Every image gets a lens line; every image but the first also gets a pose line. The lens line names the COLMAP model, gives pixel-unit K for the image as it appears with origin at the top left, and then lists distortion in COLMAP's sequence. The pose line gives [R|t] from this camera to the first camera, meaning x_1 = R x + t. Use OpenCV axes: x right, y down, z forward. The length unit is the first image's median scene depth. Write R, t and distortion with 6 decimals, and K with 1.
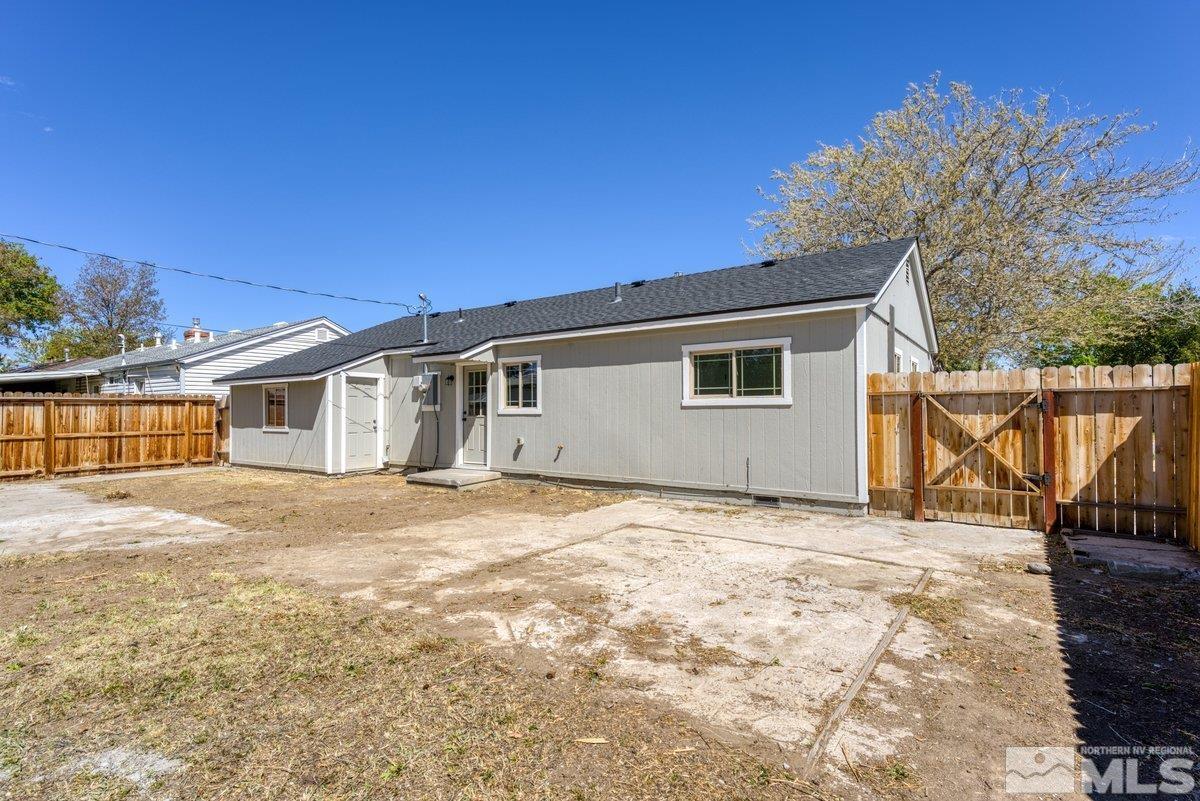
lens RADIAL K [[540.9, 0, 600.0], [0, 540.9, 400.5], [0, 0, 1]] dist [0.039768, 0.000269]
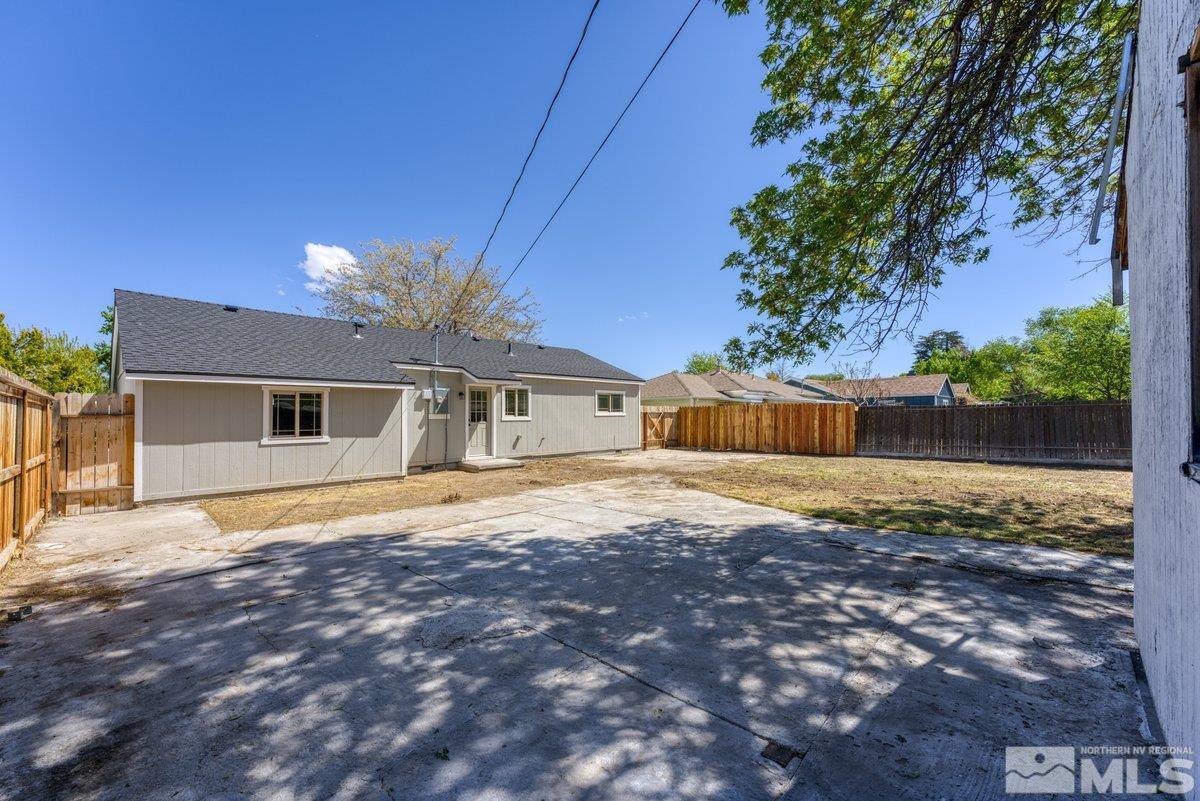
lens RADIAL K [[486.2, 0, 603.6], [0, 486.2, 405.0], [0, 0, 1]] dist [-0.031844, -0.000010]
pose [[0.165334, 0.033887, 0.985655, -1.566030], [-0.000049, 0.999410, -0.034351, 0.029655], [-0.986238, 0.005631, 0.165238, 0.515319]]
